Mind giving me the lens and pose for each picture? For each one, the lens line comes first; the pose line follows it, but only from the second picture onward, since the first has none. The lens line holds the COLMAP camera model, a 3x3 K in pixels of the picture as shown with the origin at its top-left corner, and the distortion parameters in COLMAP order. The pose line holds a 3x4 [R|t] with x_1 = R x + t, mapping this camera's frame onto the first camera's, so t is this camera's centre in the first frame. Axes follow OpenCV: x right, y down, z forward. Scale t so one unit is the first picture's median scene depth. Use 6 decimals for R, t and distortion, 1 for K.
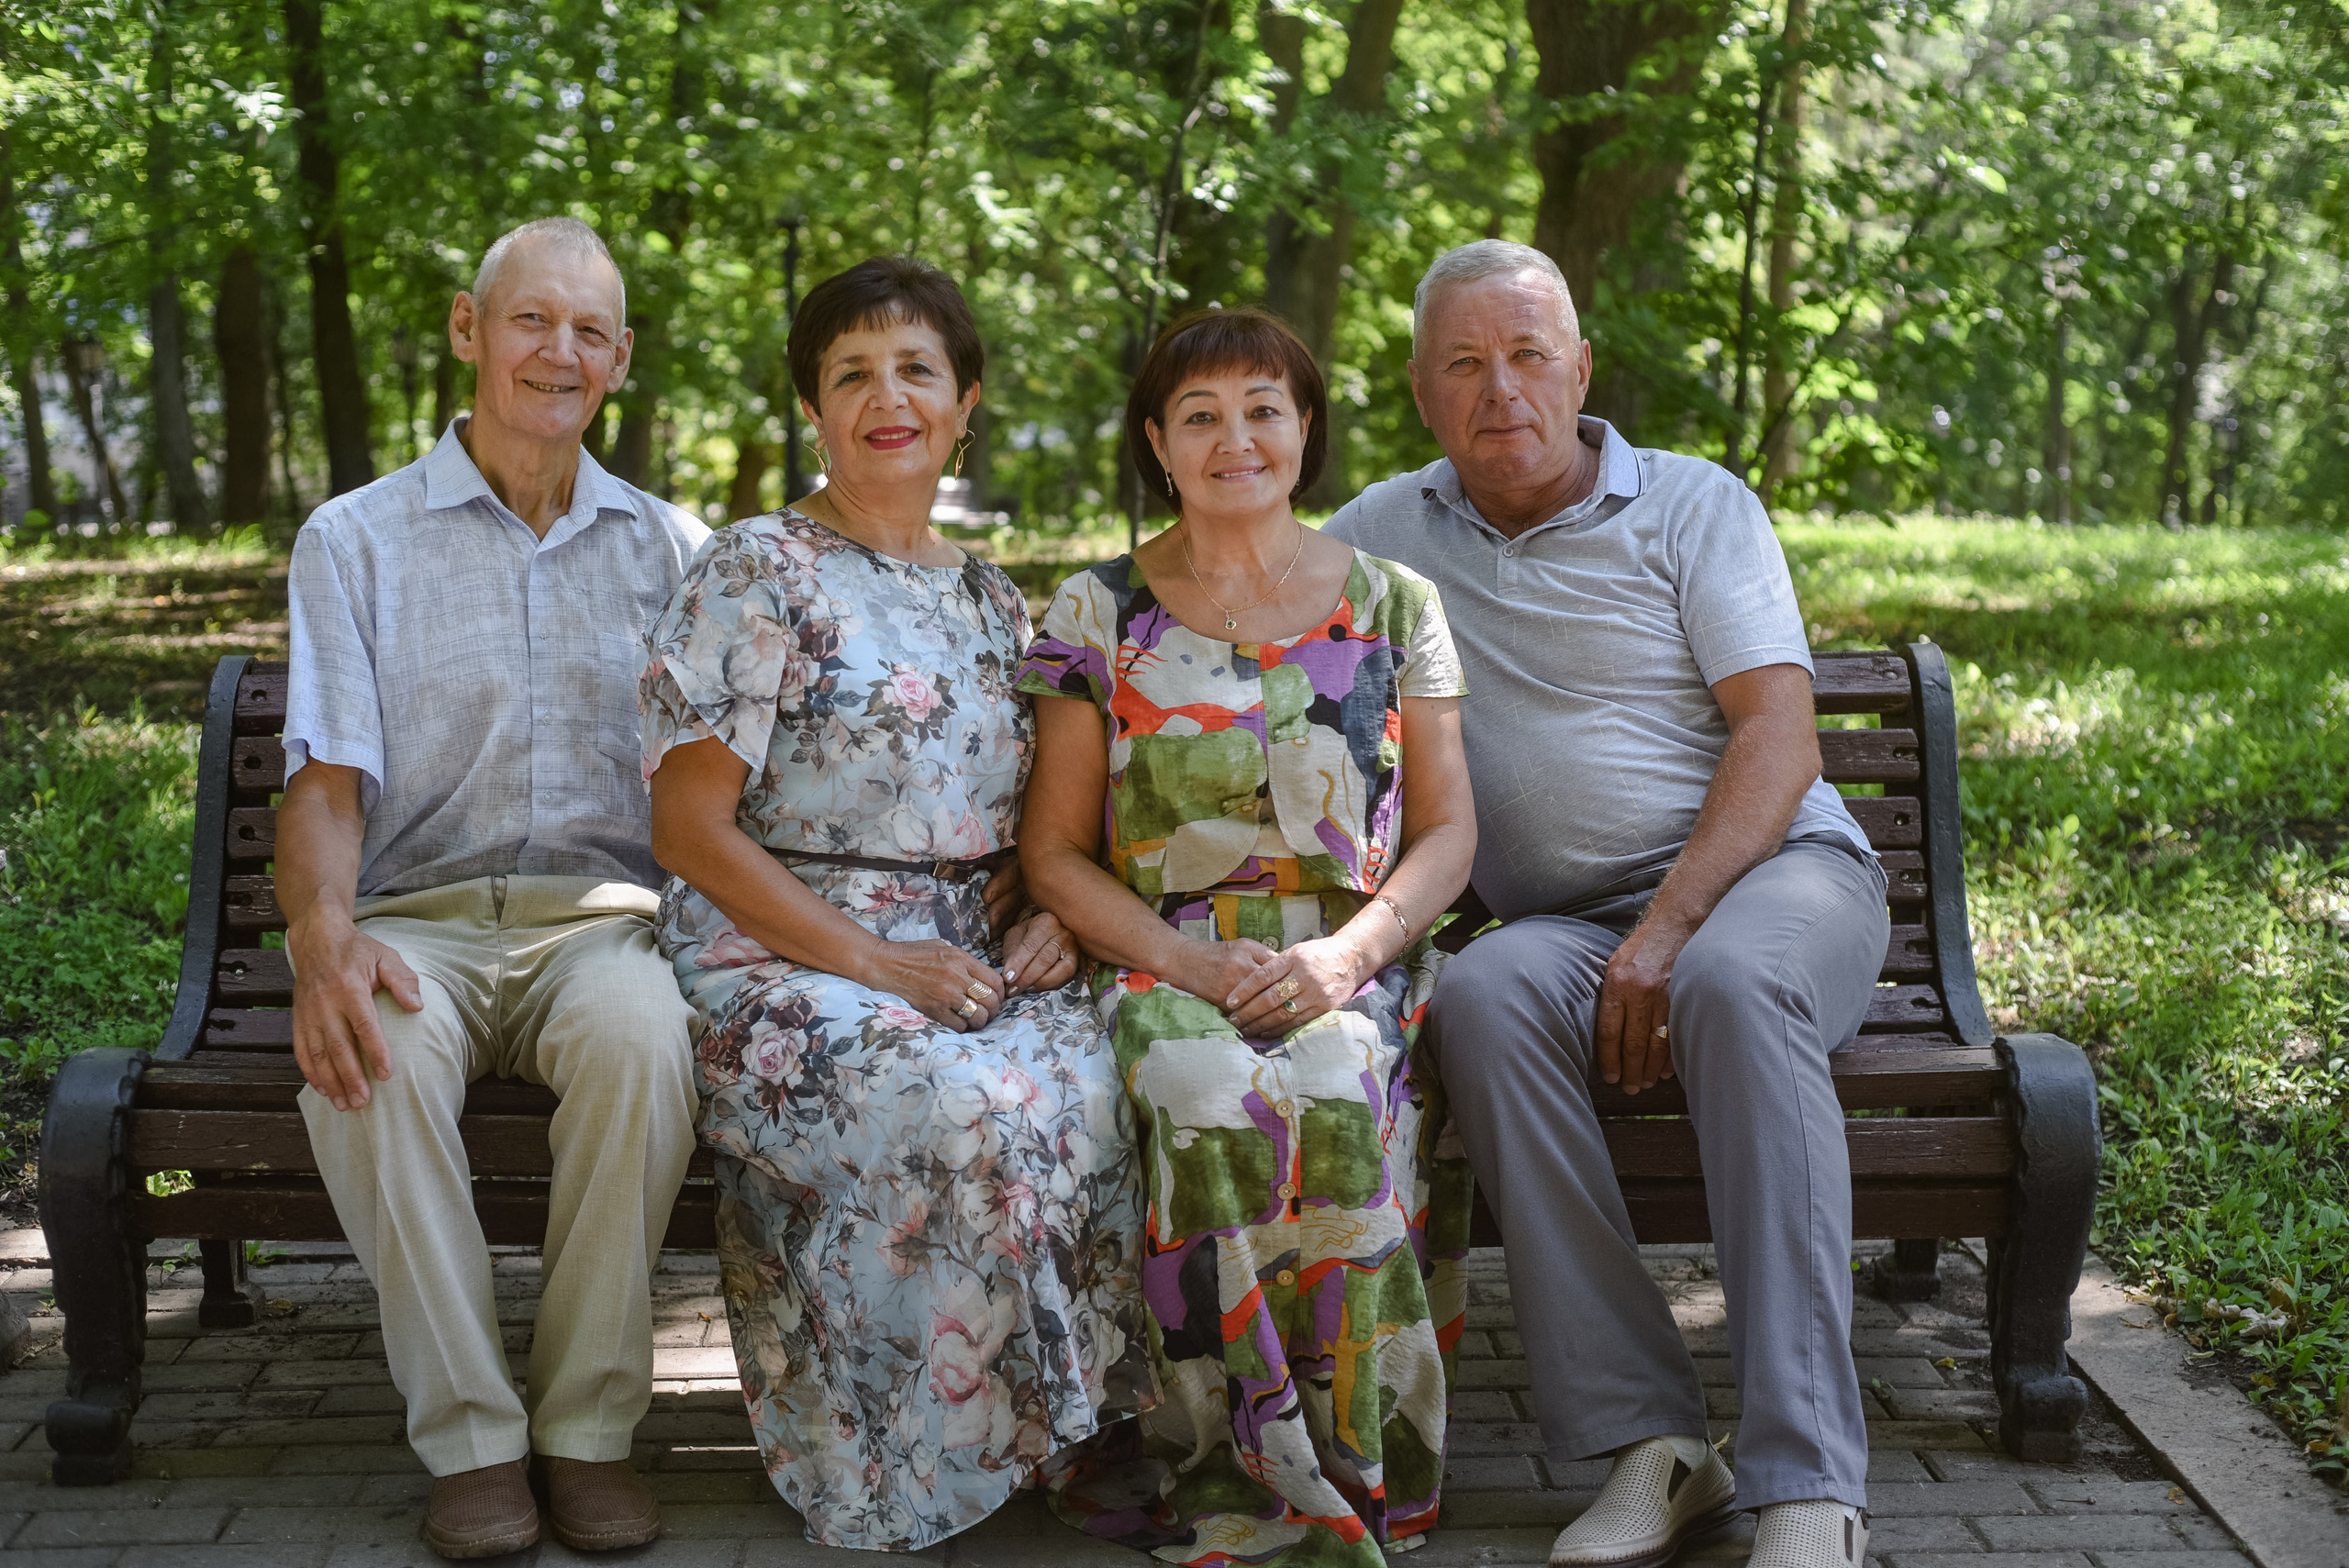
lens RADIAL K [[3432.7, 0, 1176.2], [0, 3432.7, 777.5], [0, 0, 1]] dist [-0.002600, 0.000000]
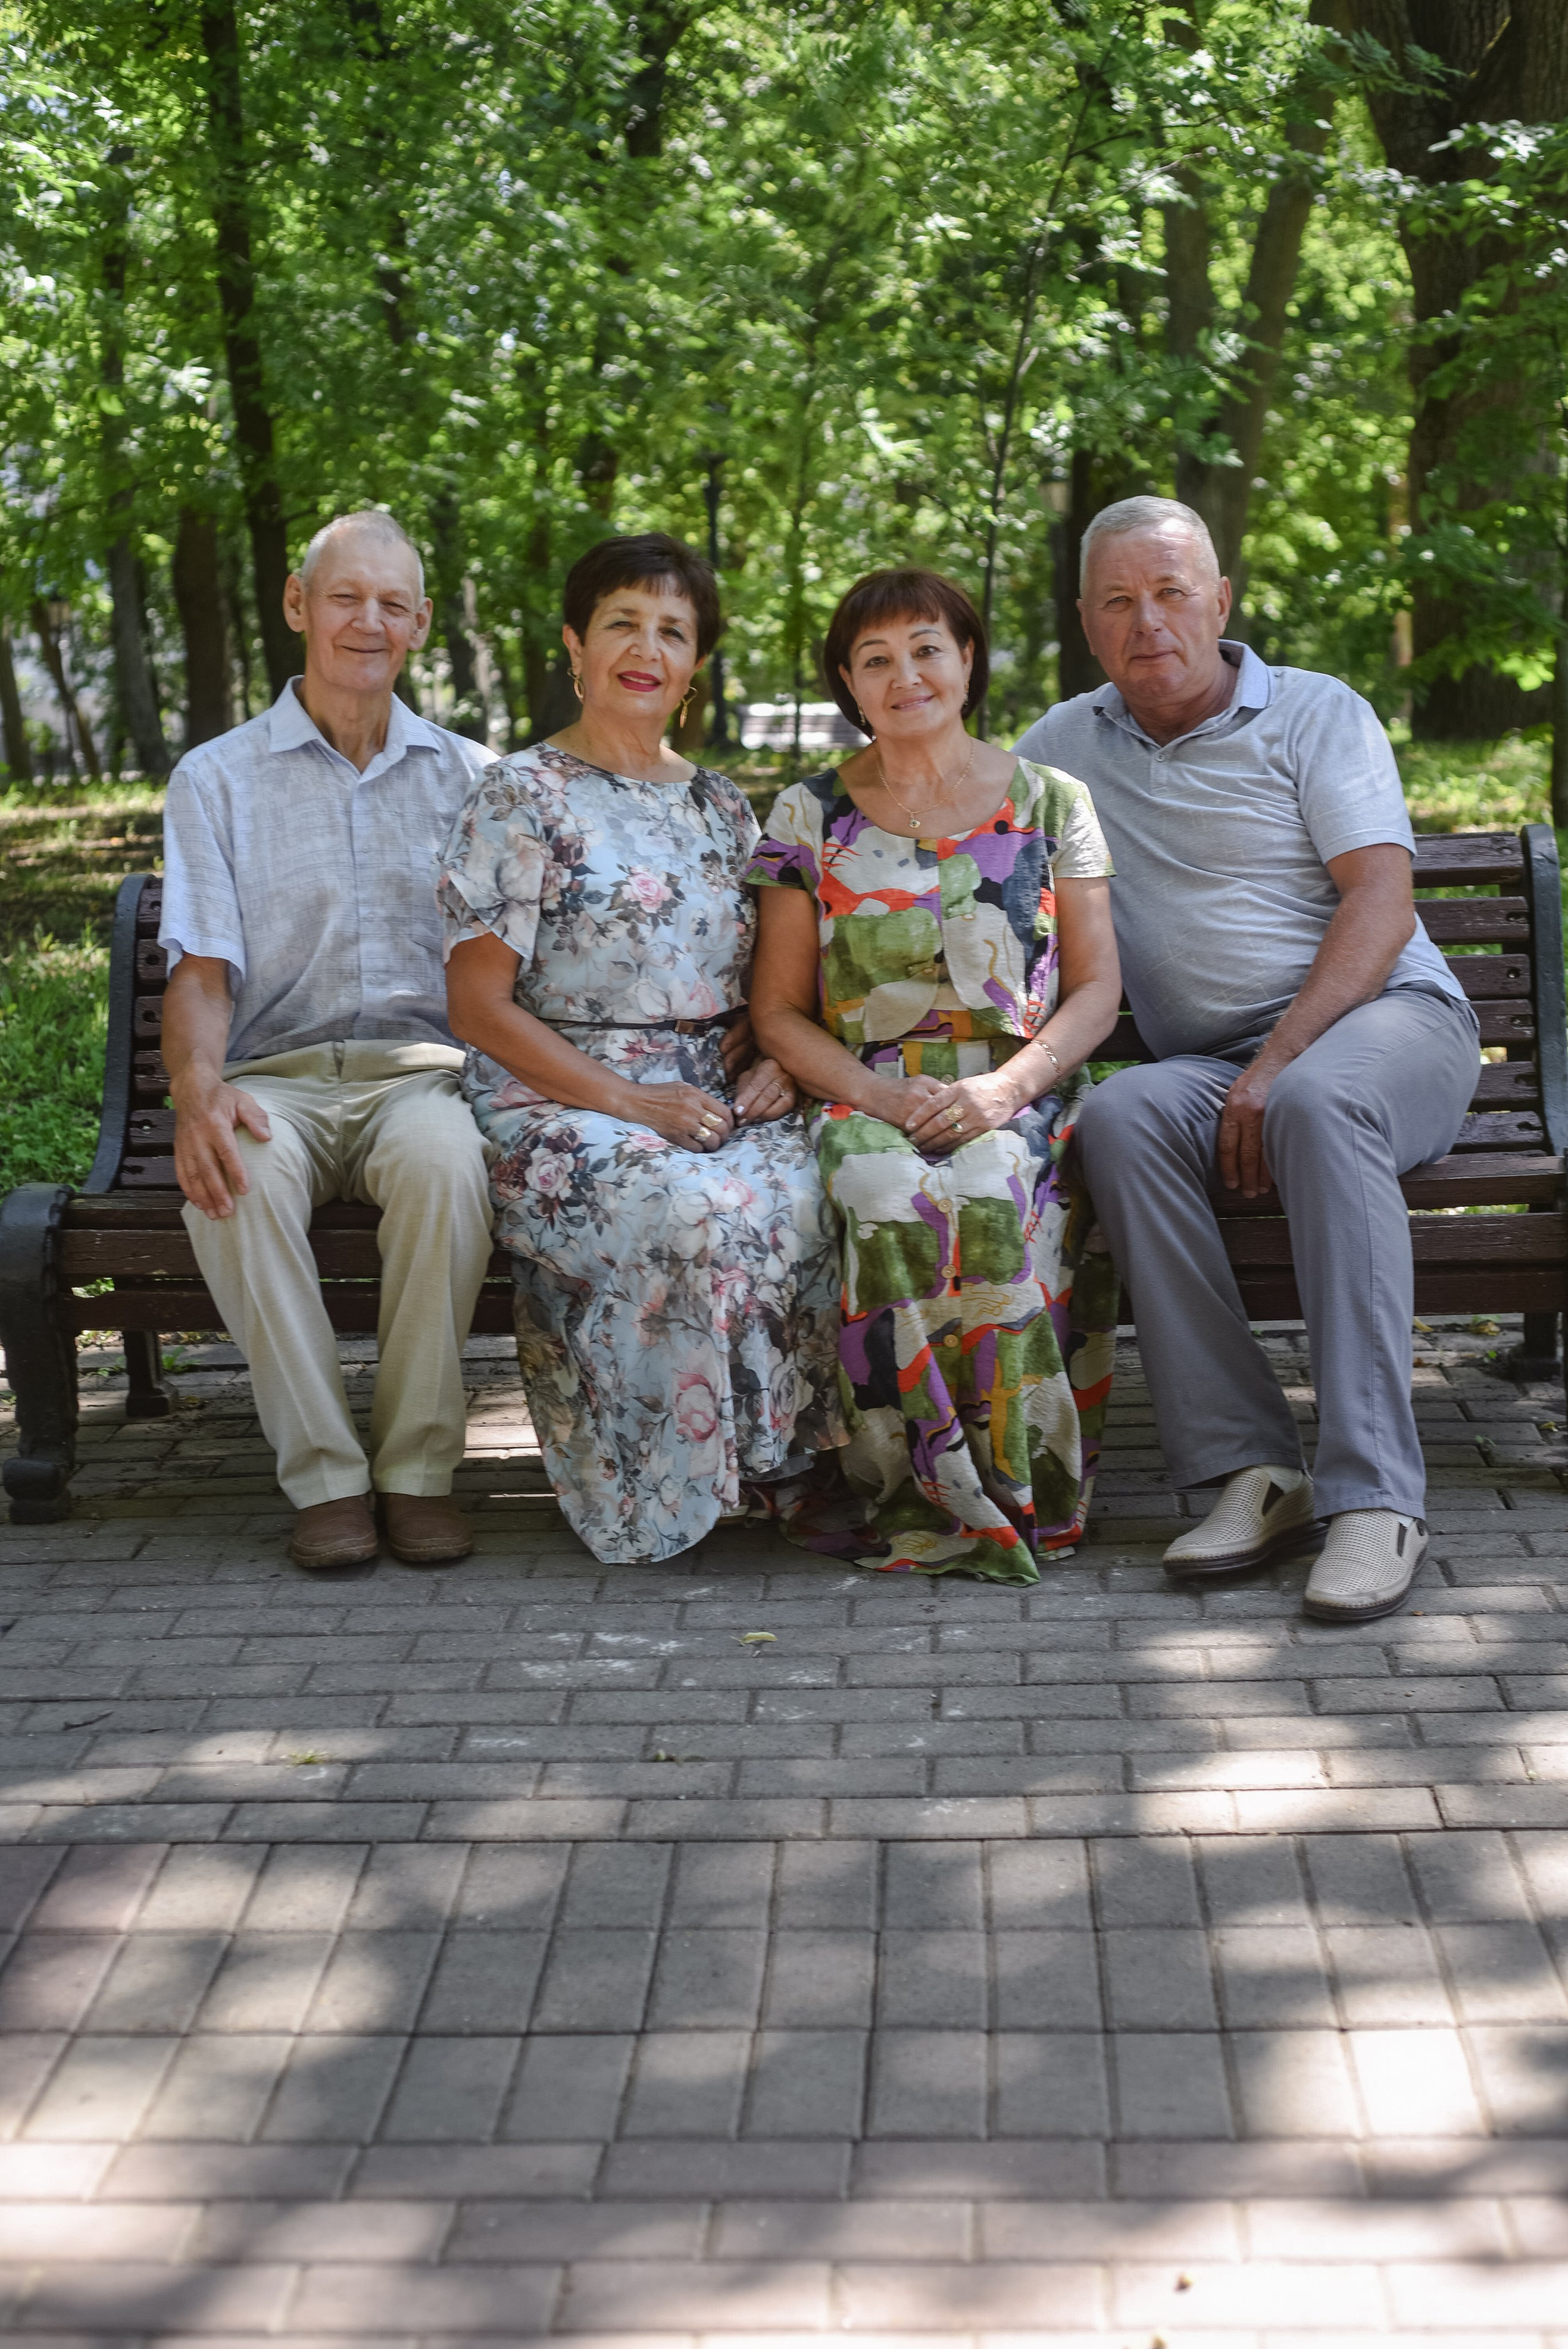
lens RADIAL K [[3432.8, 0, 770.5], [0, 3432.8, 1121.0], [0, 0, 1]] dist [-0.002600, 0.000000]
pose [[0.994012, -0.020681, -0.107297, 0.062650], [0.024425, 0.999134, 0.033698, 0.012853], [0.106507, -0.036117, 0.993656, -0.155894]]
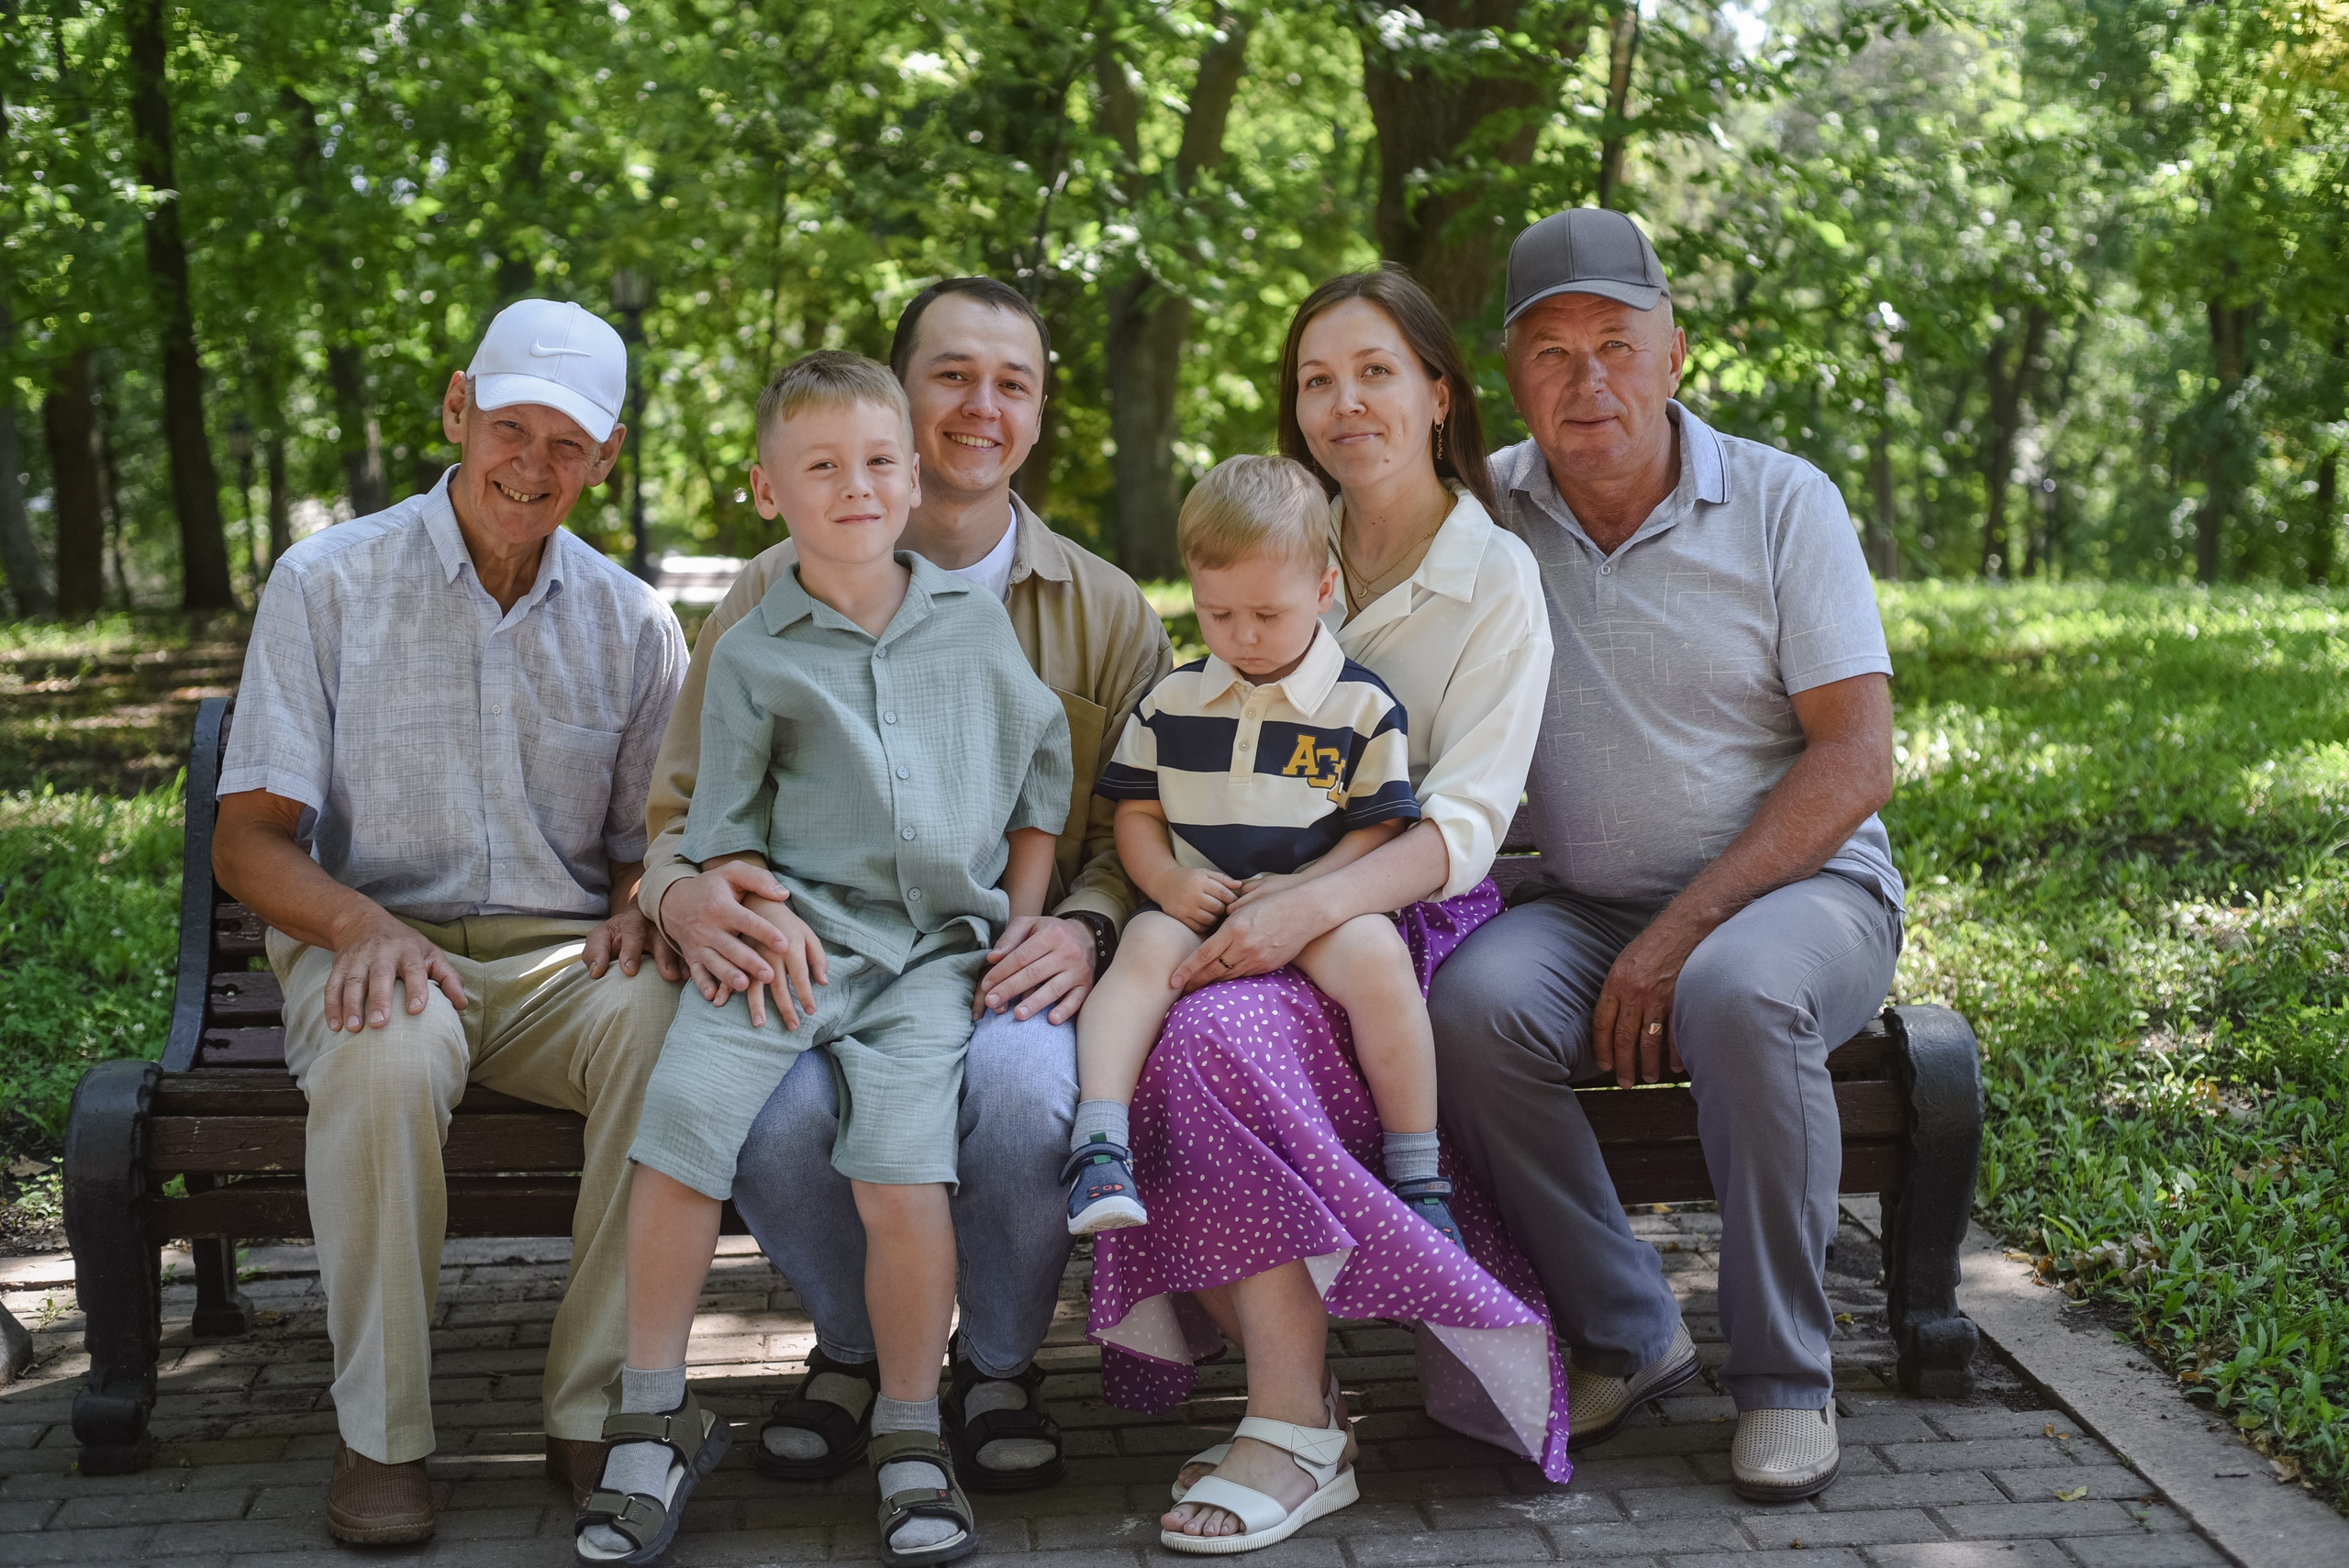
lens RADIAL K [[3432.7, 0, 1169.6], [0, 3432.7, 779.1], [0, 0, 1]] dist [-0.002600, 0.000000]
pose [[0.998687, -0.022813, 0.045862, -0.023285], [0.023882, 0.999452, -0.022899, 0.015826], [-0.045315, 0.023965, 0.998685, -0.049319]]
